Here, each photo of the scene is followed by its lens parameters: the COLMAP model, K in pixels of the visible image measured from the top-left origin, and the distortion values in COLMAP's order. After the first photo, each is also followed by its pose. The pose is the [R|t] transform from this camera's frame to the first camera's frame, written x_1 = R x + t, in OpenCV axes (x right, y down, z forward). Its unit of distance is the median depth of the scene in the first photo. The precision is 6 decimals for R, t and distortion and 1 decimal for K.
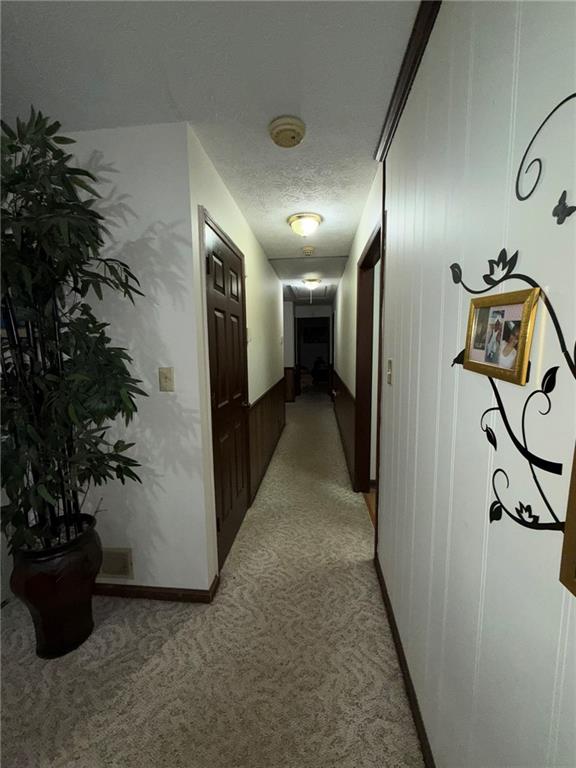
lens RADIAL K [[308.9, 0, 289.3], [0, 308.9, 383.4], [0, 0, 1]] dist [0.000482, -0.000222]
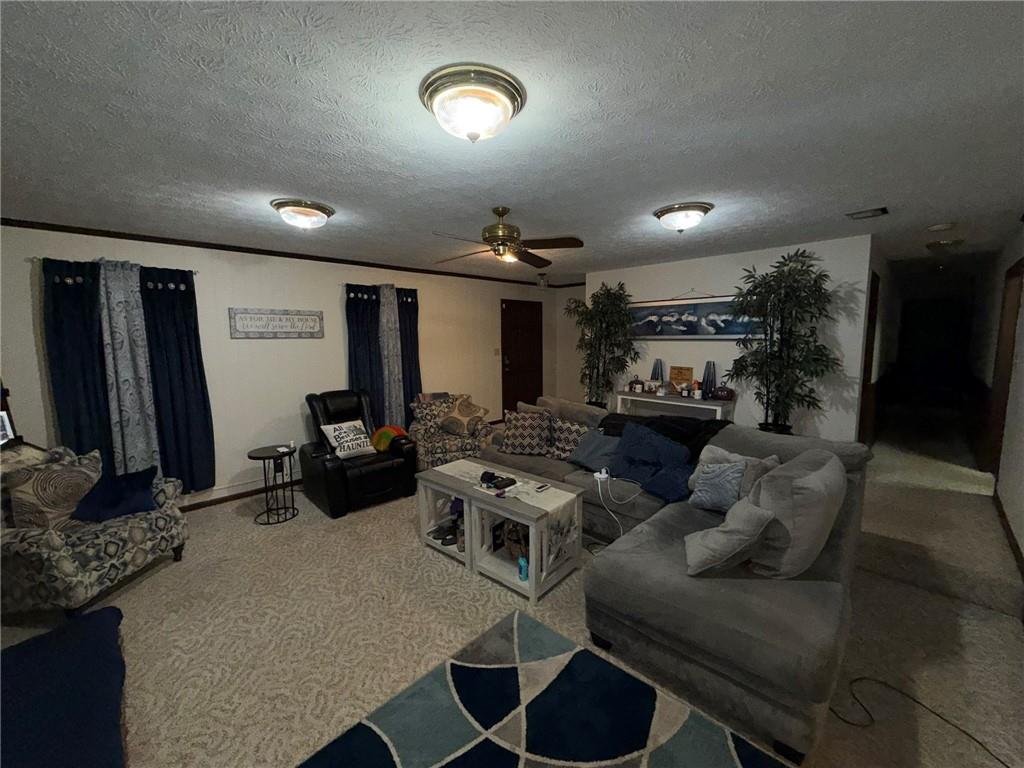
lens RADIAL K [[411.8, 0, 505.6], [0, 411.8, 384.1], [0, 0, 1]] dist [0.000482, -0.000222]
pose [[0.771775, 0.076133, -0.631322, -0.361333], [-0.083456, 0.996347, 0.018130, 0.258000], [0.630396, 0.038695, 0.775309, -2.307510]]
